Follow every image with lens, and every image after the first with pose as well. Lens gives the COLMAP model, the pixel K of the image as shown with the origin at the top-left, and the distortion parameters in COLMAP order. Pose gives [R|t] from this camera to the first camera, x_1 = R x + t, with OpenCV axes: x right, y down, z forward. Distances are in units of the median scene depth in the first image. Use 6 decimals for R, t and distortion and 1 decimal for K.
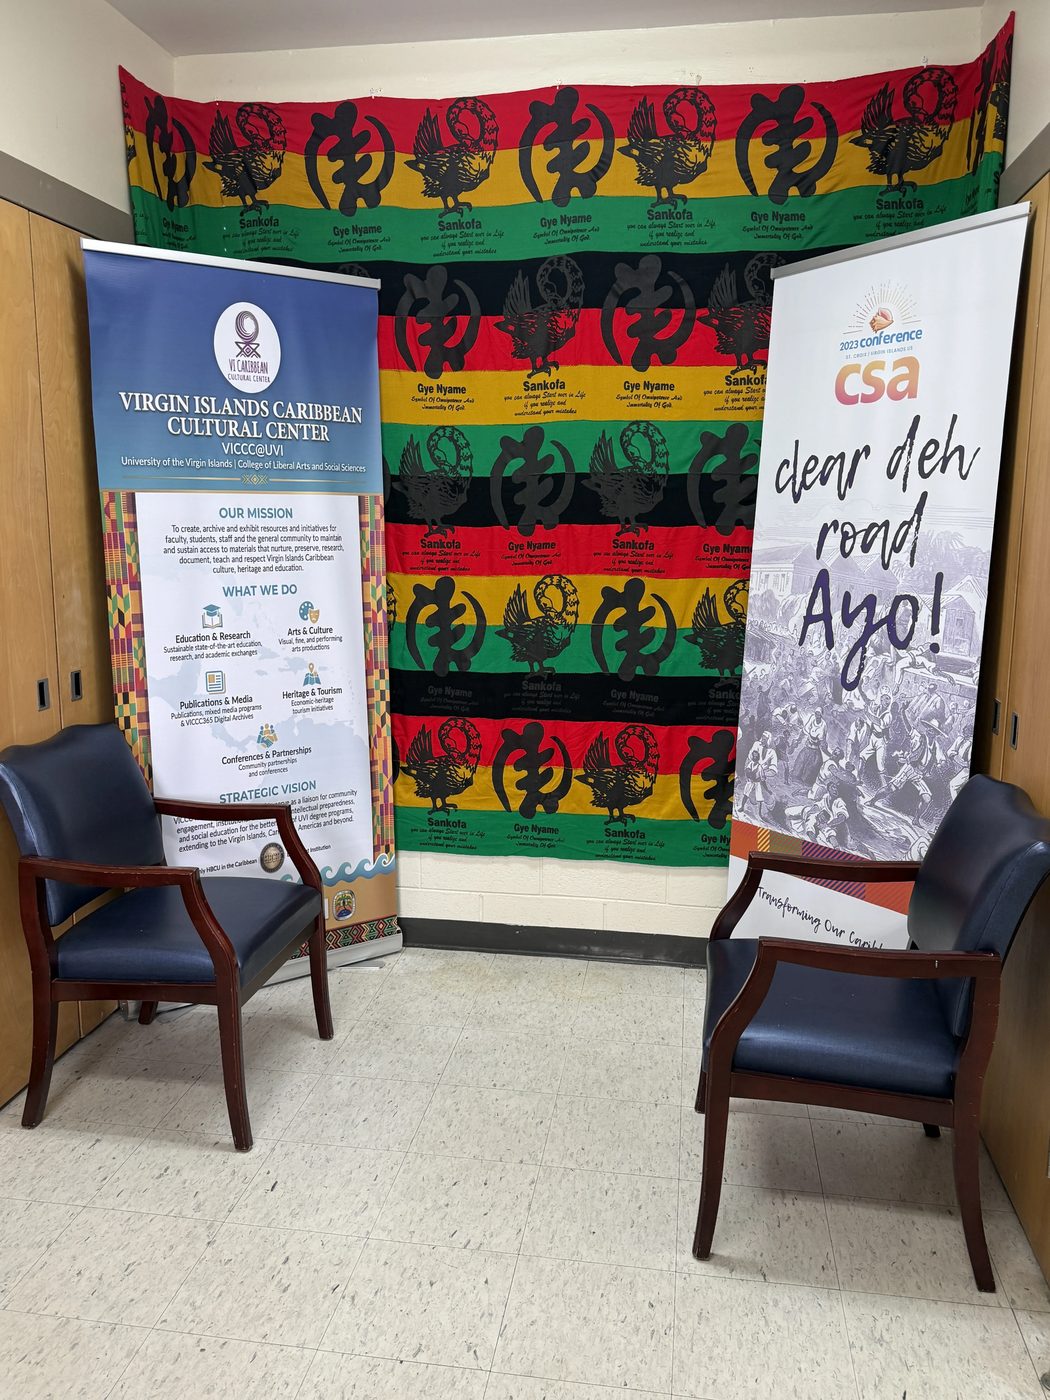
lens RADIAL K [[1092.5, 0, 557.2], [0, 1092.5, 715.8], [0, 0, 1]] dist [0.072256, -0.143818]
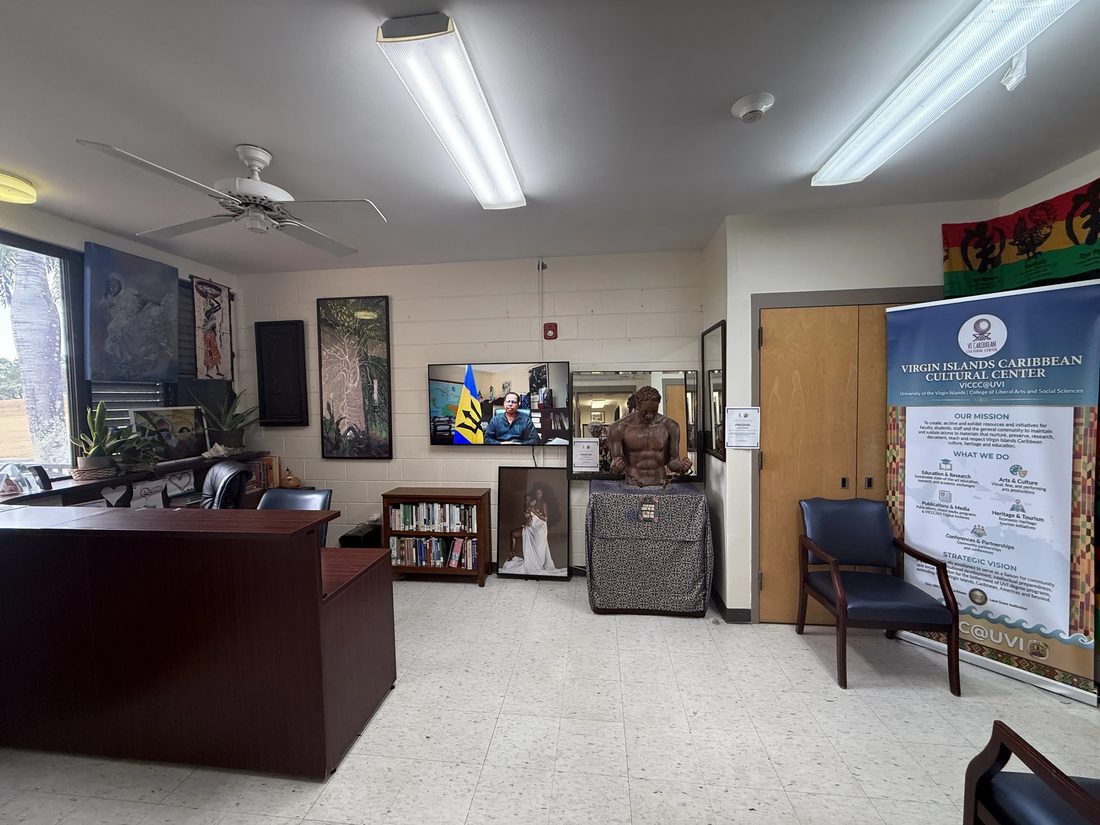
lens RADIAL K [[444.3, 0, 550.0], [0, 444.3, 412.5], [0, 0, 1]] dist [0.000590, 0.000028]
pose [[0.018218, 0.026625, -0.999479, 0.505610], [-0.171598, 0.984896, 0.023108, -0.077372], [0.984999, 0.171088, 0.022512, 0.221406]]
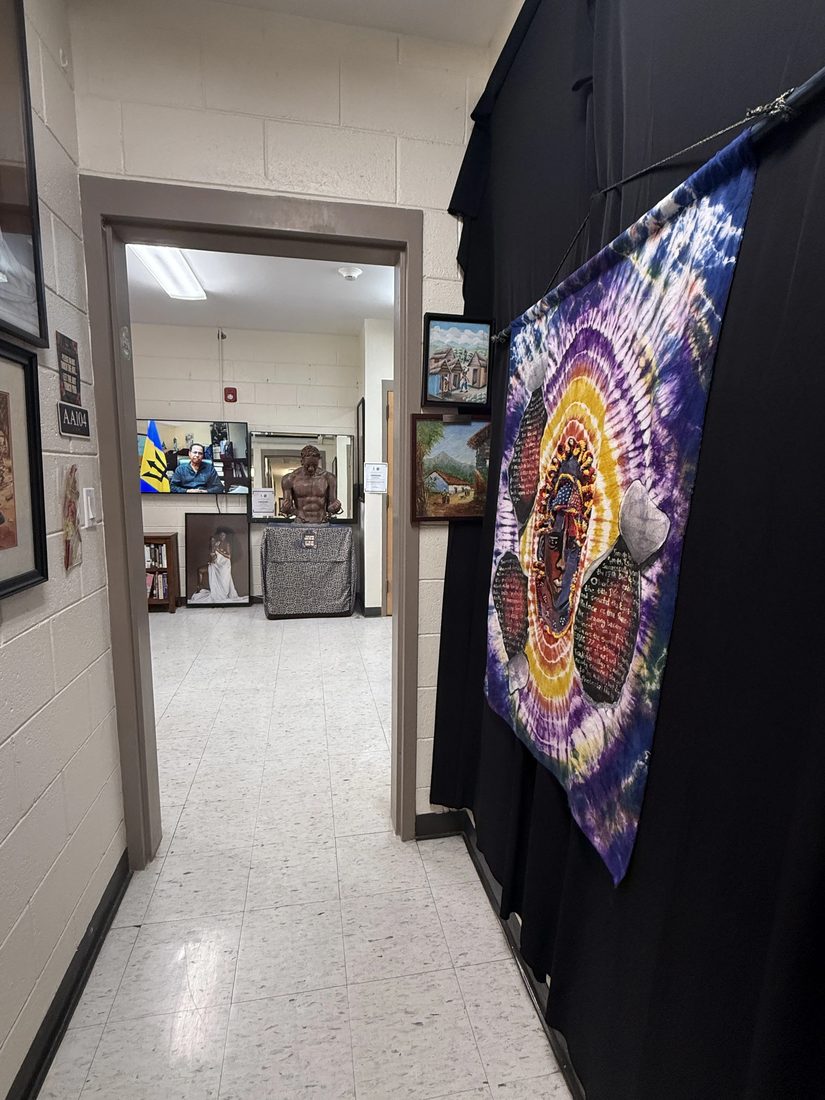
lens RADIAL K [[546.1, 0, 412.3], [0, 546.1, 571.3], [0, 0, 1]] dist [0.001032, 0.000226]
pose [[0.318399, 0.171804, -0.932258, 1.151852], [-0.193410, 0.974527, 0.113538, -0.028947], [0.928017, 0.144157, 0.343517, 0.237177]]
